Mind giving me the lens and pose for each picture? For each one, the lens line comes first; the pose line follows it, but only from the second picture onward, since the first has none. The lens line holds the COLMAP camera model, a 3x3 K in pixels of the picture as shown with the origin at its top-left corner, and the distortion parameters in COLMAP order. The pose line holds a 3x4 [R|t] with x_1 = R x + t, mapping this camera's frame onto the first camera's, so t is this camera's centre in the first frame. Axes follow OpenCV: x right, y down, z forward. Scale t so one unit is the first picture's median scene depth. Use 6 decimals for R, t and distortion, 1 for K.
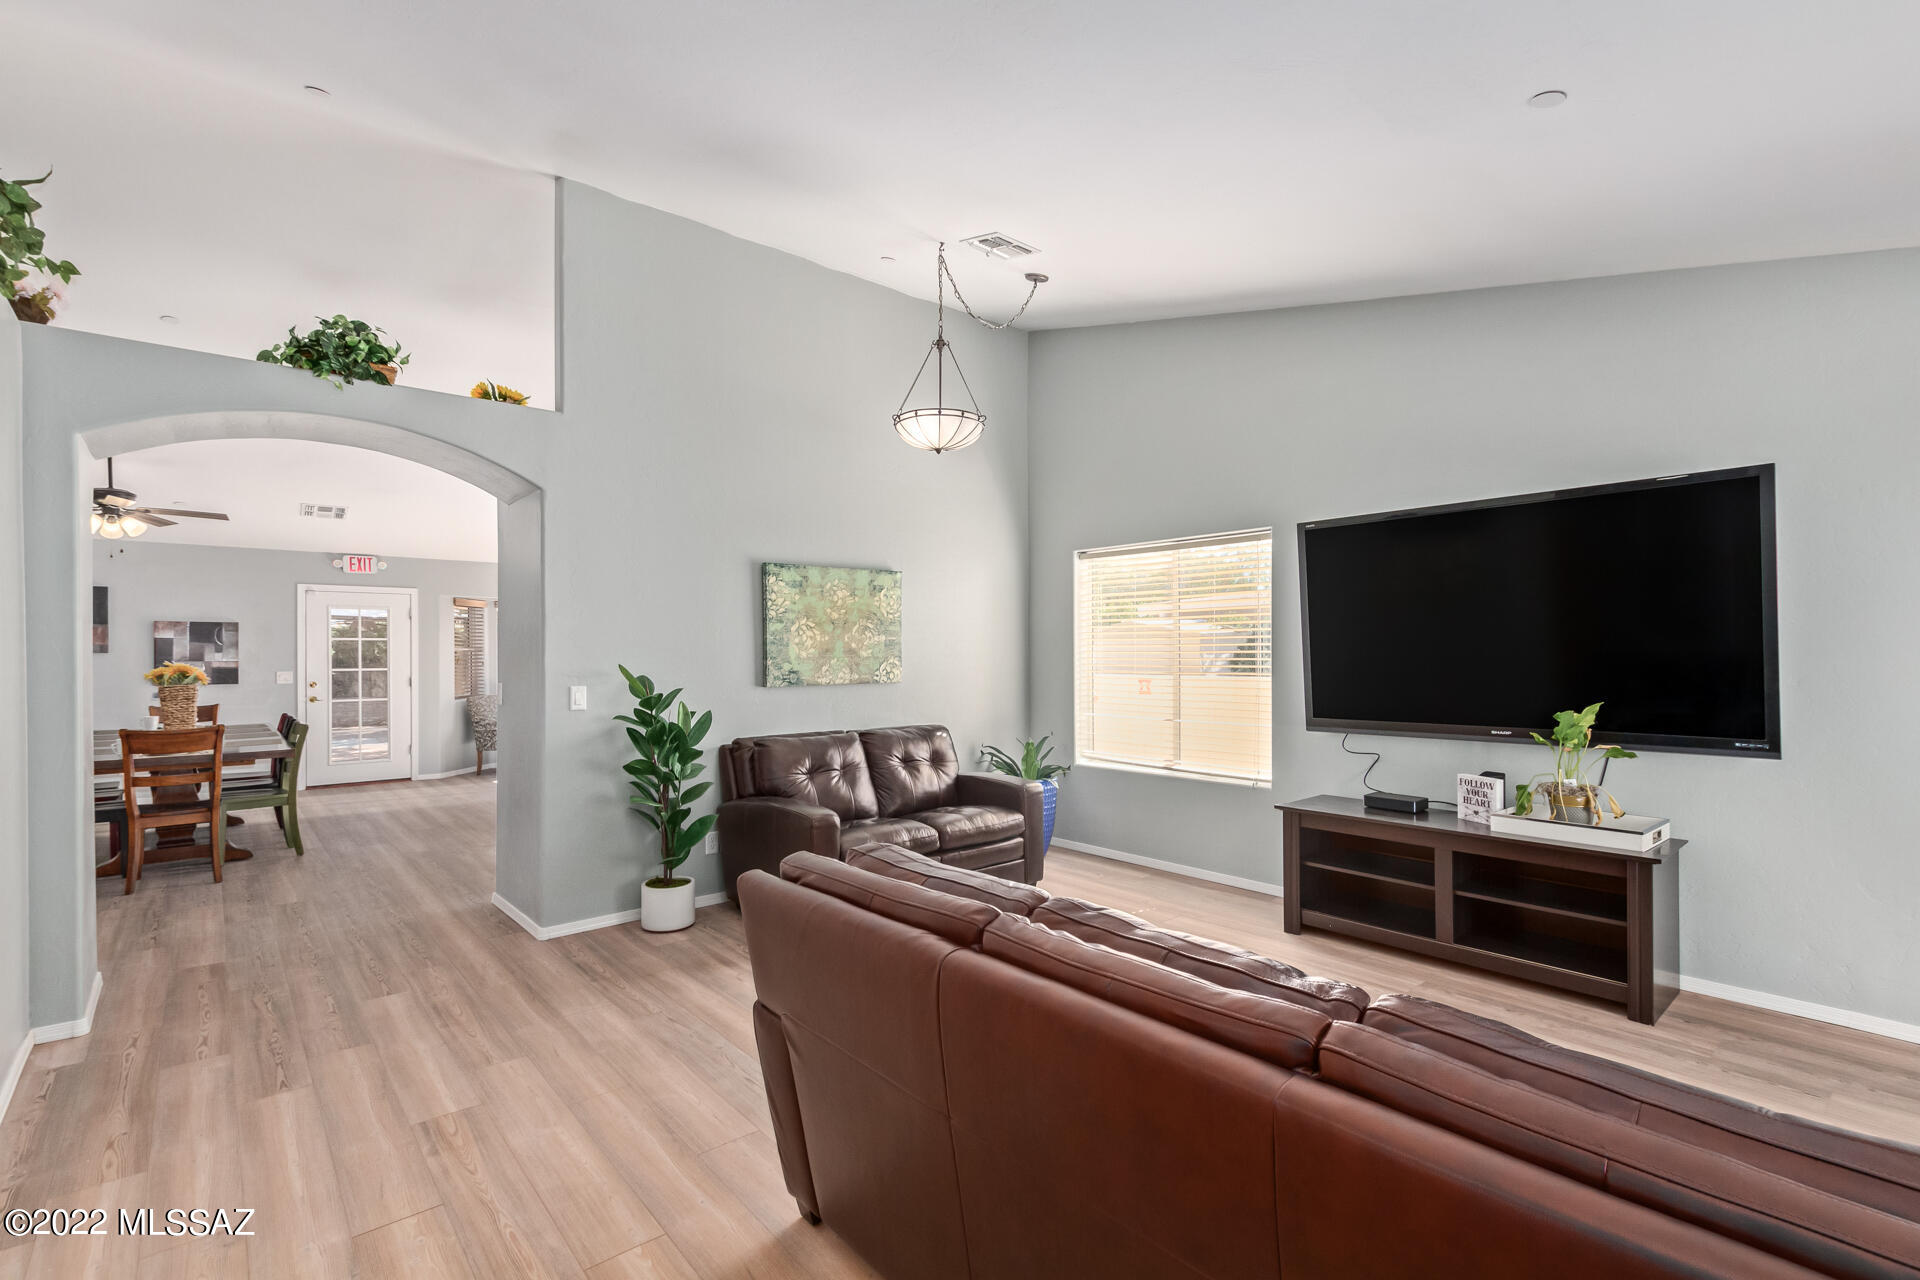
lens RADIAL K [[862.9, 0, 967.7], [0, 862.9, 653.9], [0, 0, 1]] dist [0.000911, 0.000002]
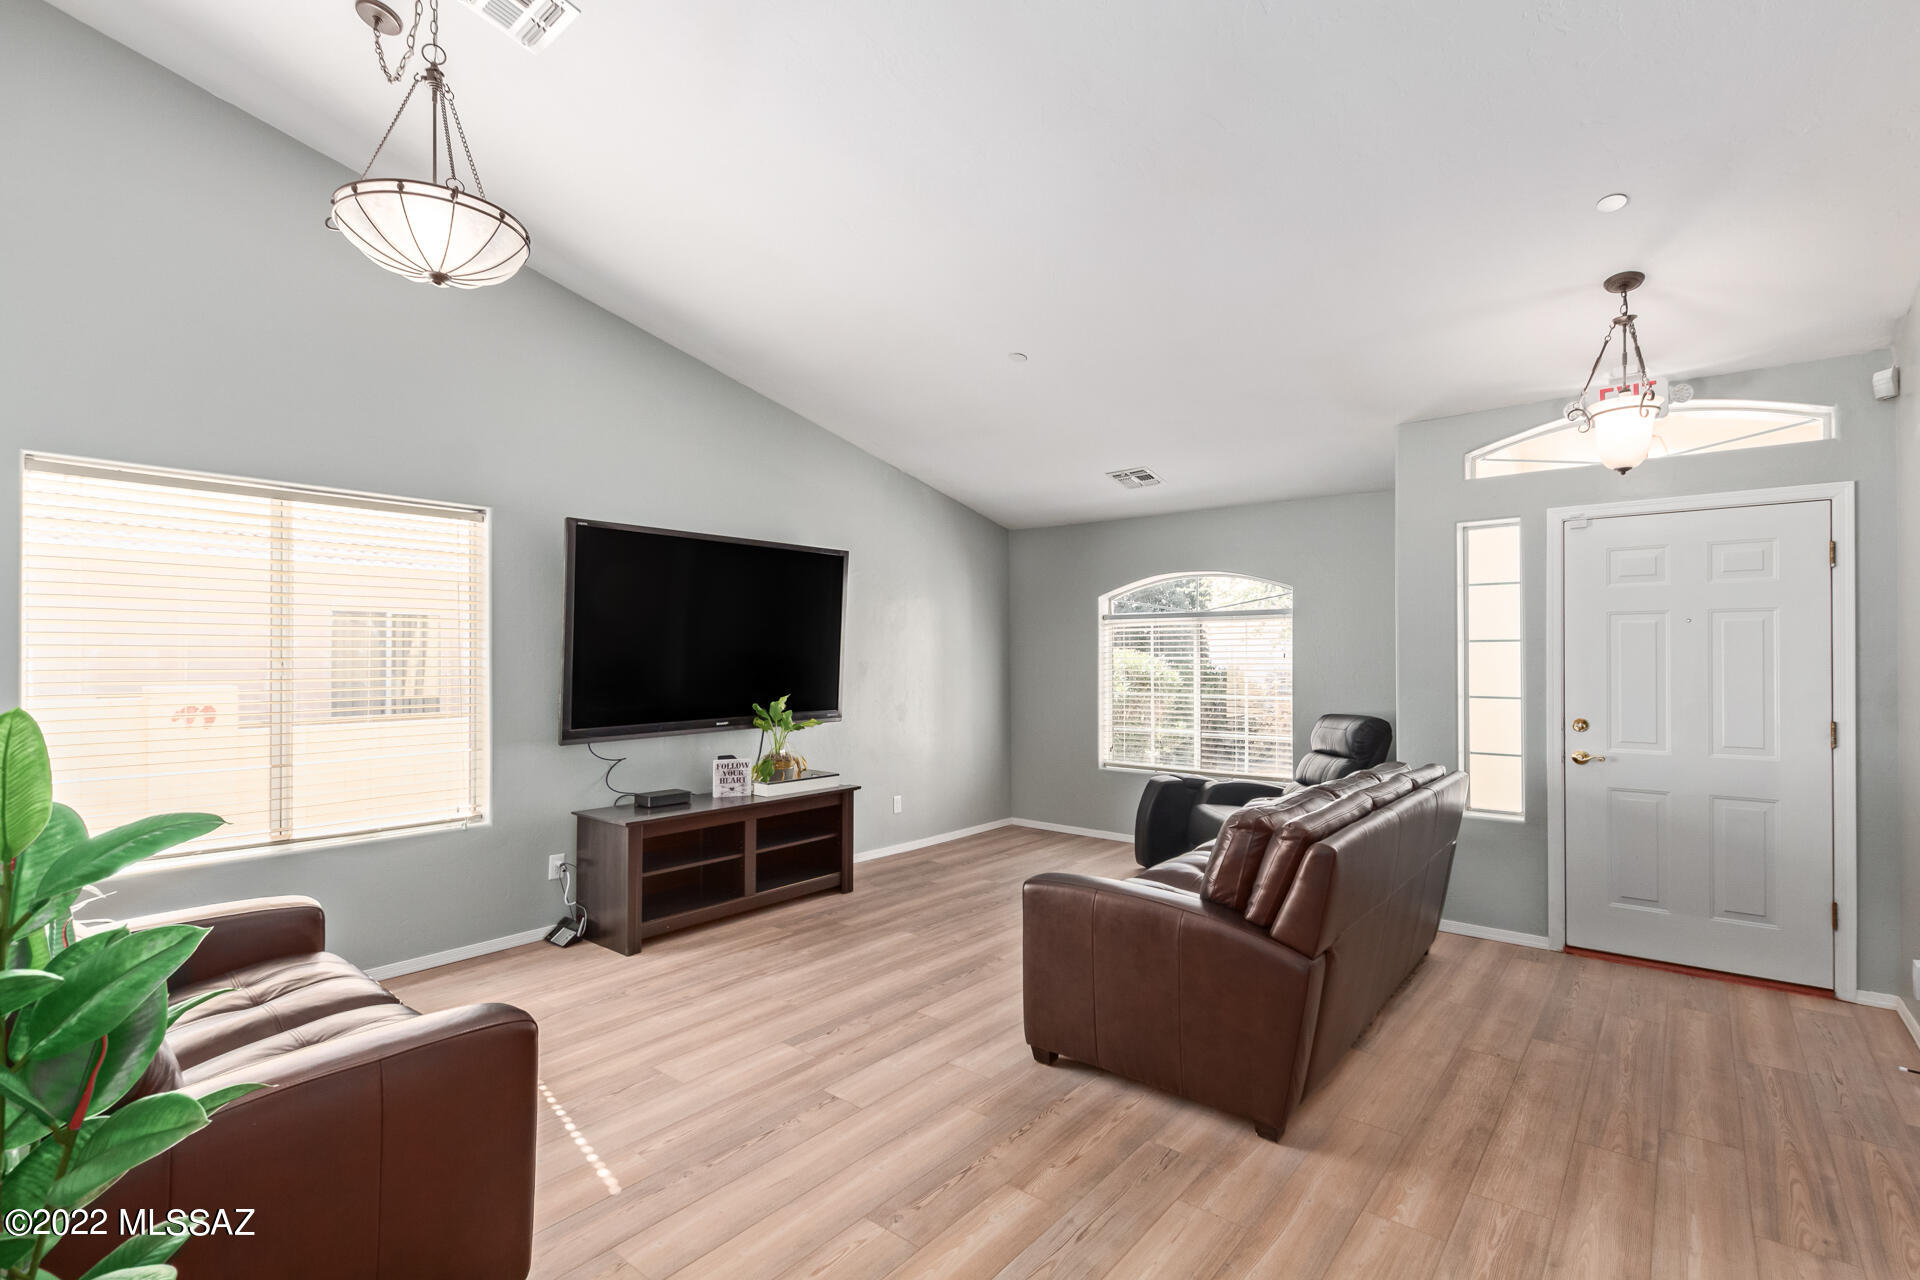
lens RADIAL K [[878.8, 0, 961.9], [0, 878.8, 647.6], [0, 0, 1]] dist [0.003138, 0.000103]
pose [[-0.161593, 0.014386, 0.986753, -0.715048], [0.002216, 0.999897, -0.014215, -0.000125], [-0.986855, -0.000111, -0.161608, 0.883789]]
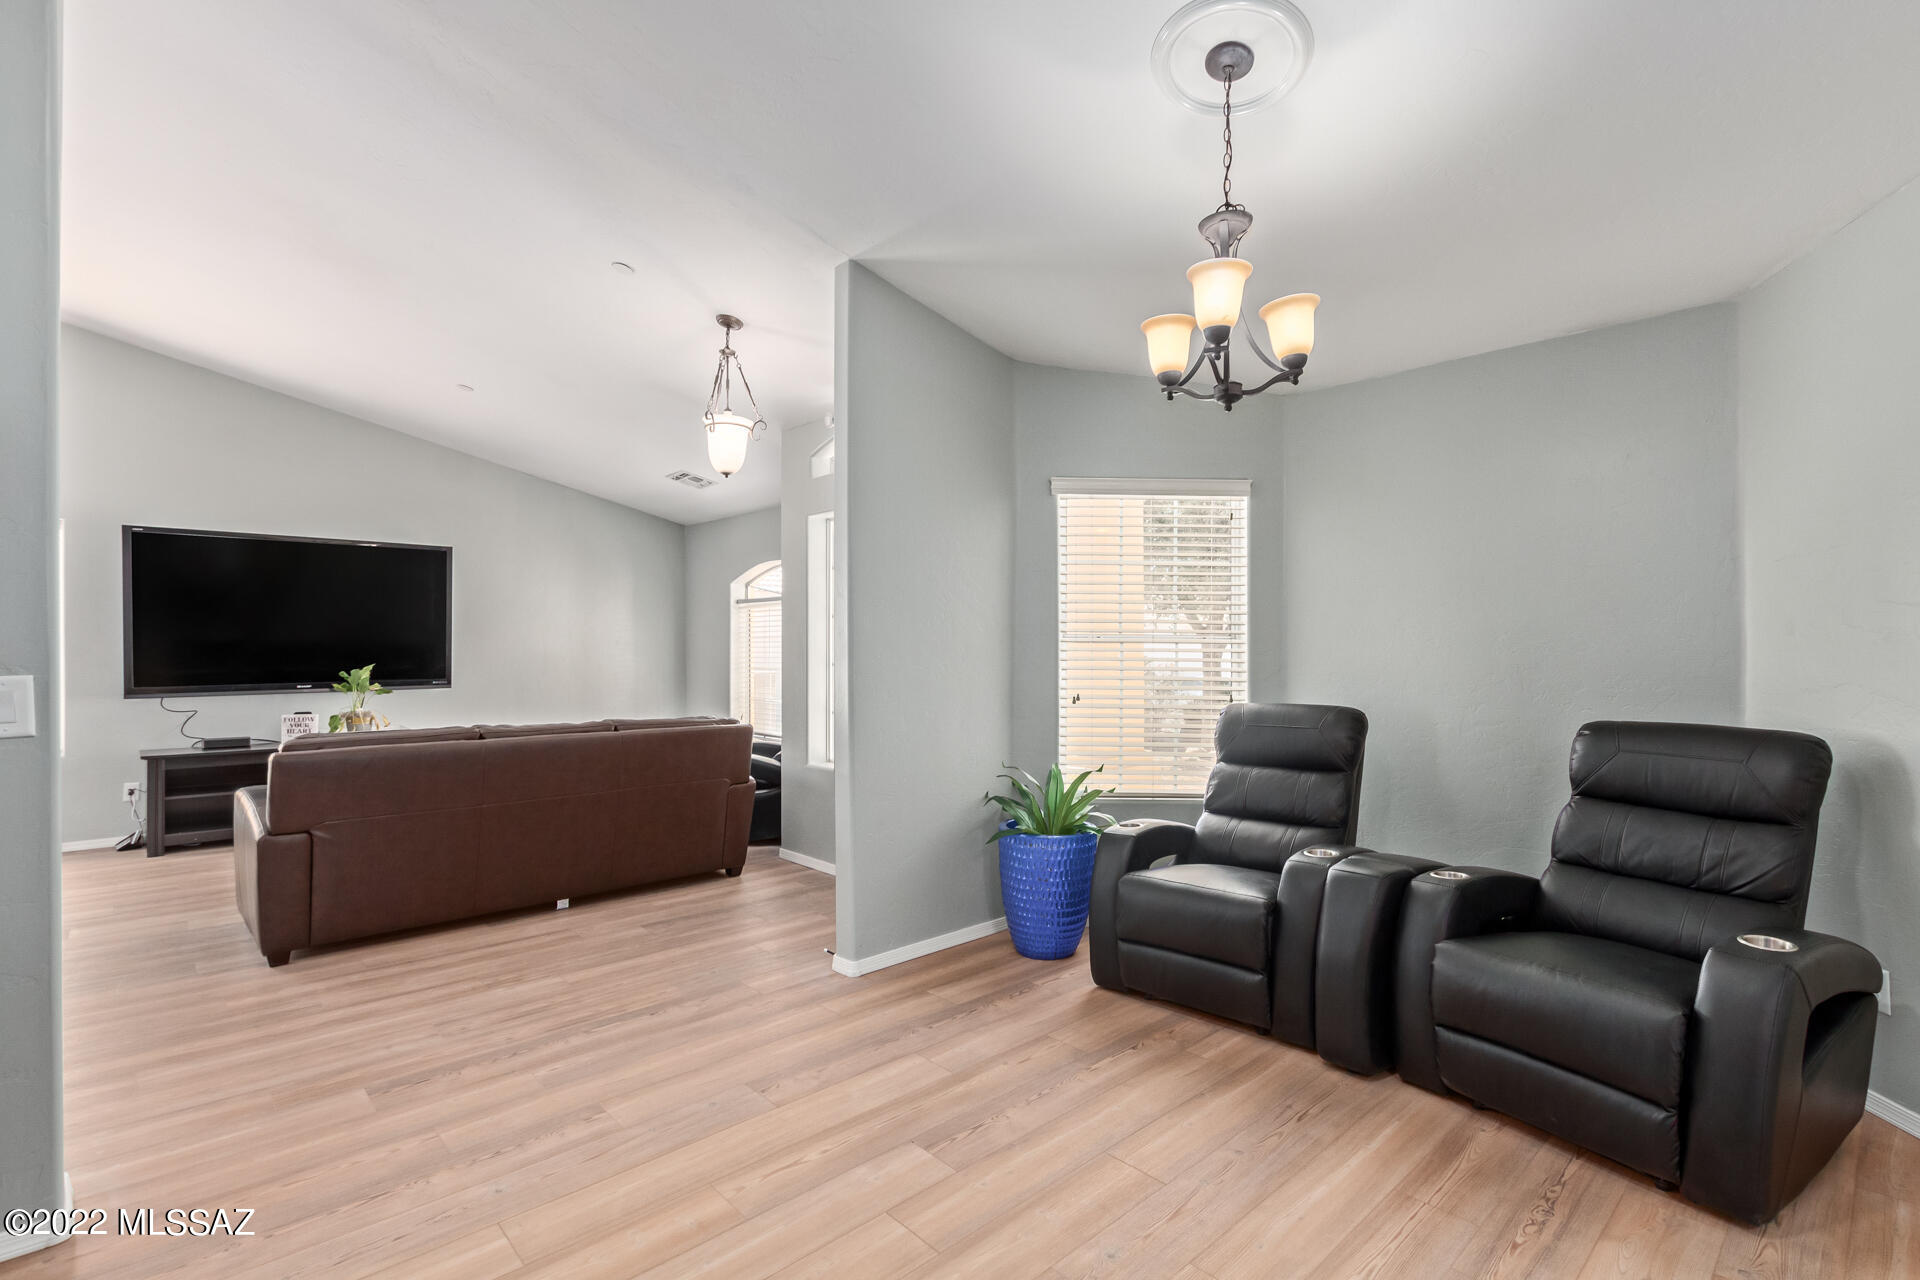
lens RADIAL K [[878.8, 0, 961.9], [0, 878.8, 647.6], [0, 0, 1]] dist [0.003138, 0.000103]
pose [[-0.036891, 0.005320, 0.999305, -1.046856], [0.001539, 0.999985, -0.005266, 0.031377], [-0.999318, 0.001344, -0.036898, -0.135963]]
